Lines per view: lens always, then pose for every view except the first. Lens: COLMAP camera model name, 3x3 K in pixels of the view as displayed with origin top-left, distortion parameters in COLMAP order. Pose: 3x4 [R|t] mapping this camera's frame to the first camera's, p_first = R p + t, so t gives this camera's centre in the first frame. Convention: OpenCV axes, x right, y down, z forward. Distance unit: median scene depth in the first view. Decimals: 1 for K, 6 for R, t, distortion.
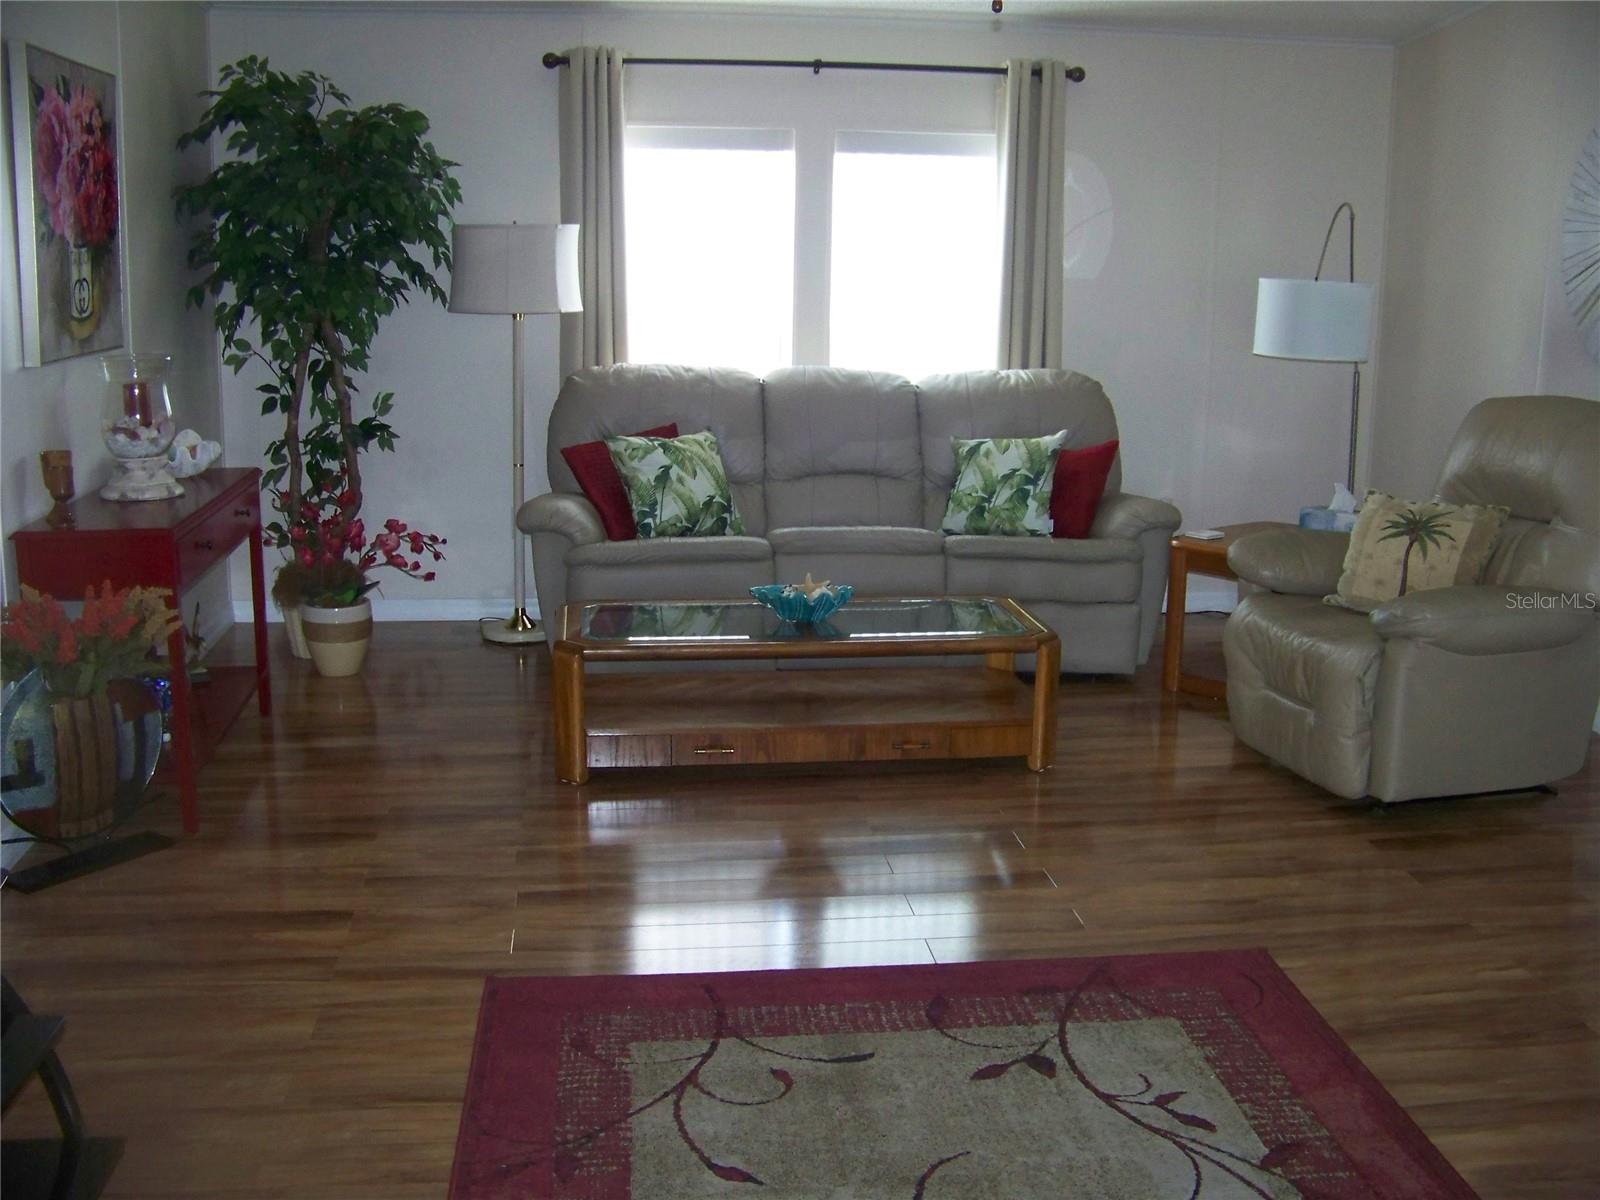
lens RADIAL K [[1712.7, 0, 800.0], [0, 1712.7, 600.0], [0, 0, 1]] dist [-0.254004, 0.343195]
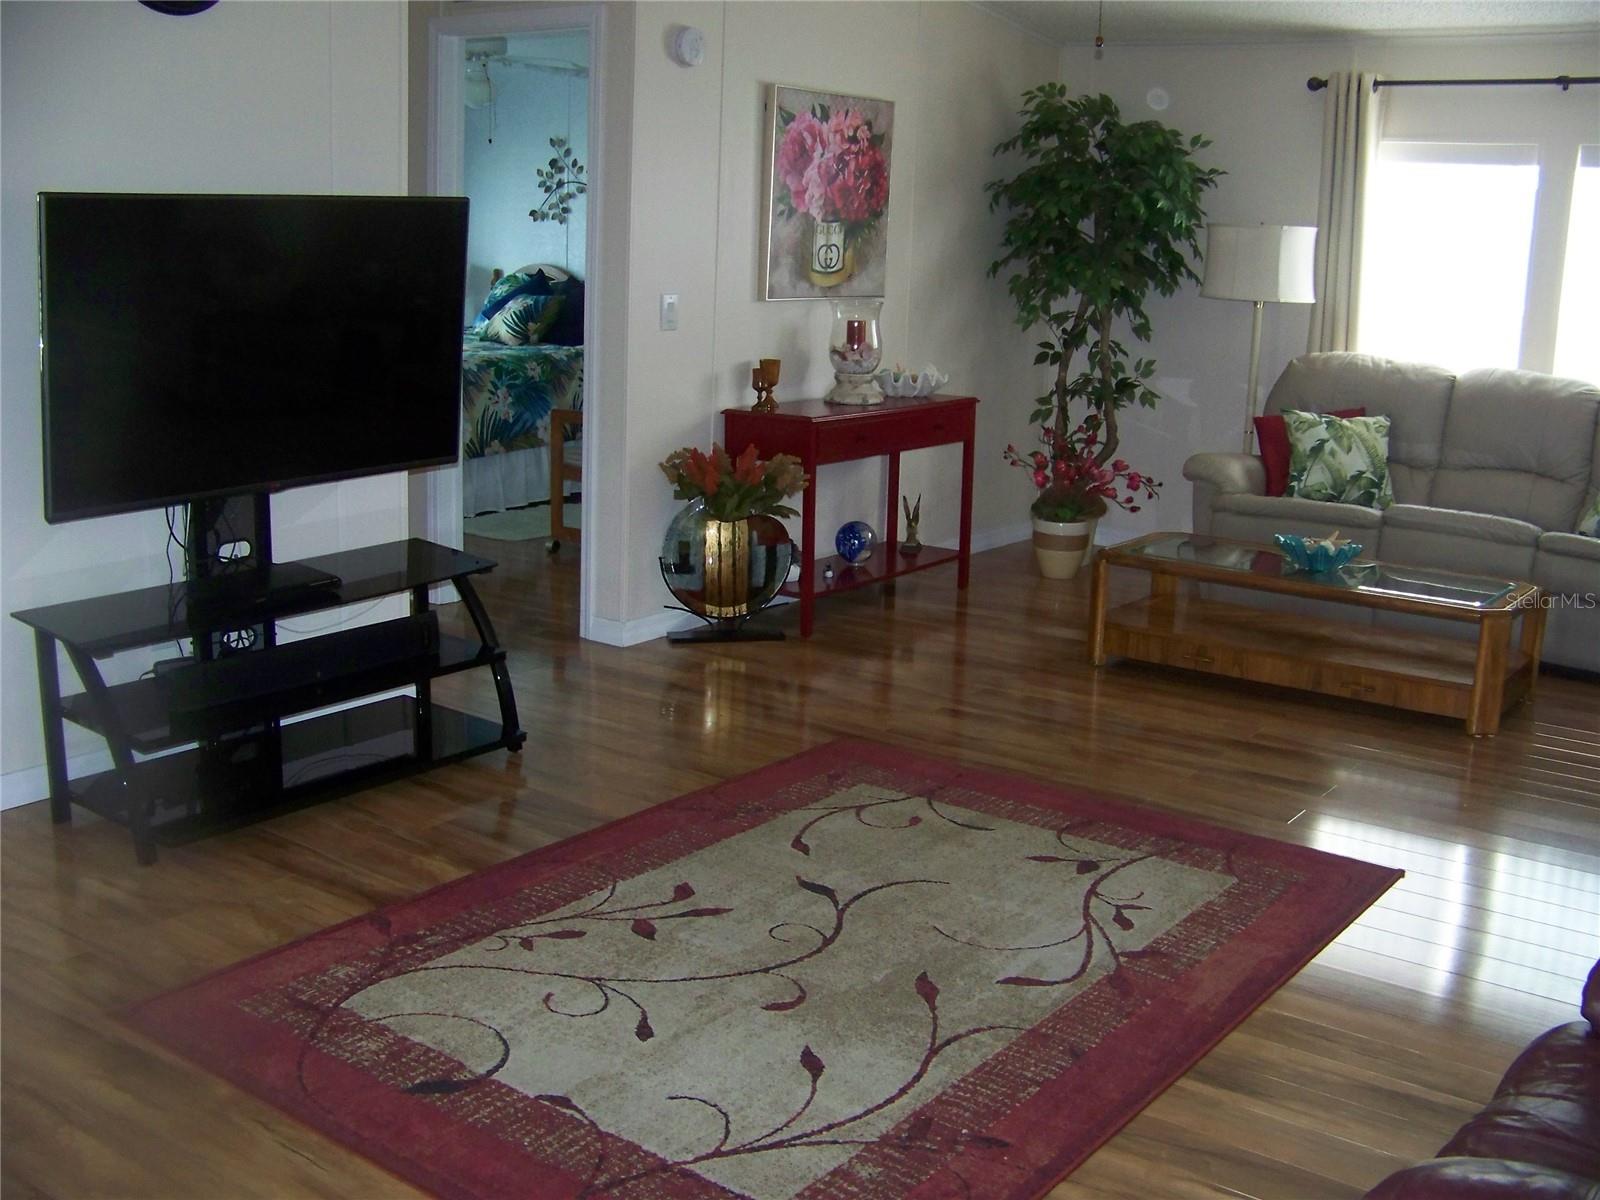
lens RADIAL K [[1712.7, 0, 800.0], [0, 1712.7, 600.0], [0, 0, 1]] dist [-0.254004, 0.343195]
pose [[0.727973, 0.156211, -0.667573, 0.436027], [-0.162064, 0.985311, 0.053835, 0.024127], [0.666177, 0.068999, 0.742595, -0.058346]]
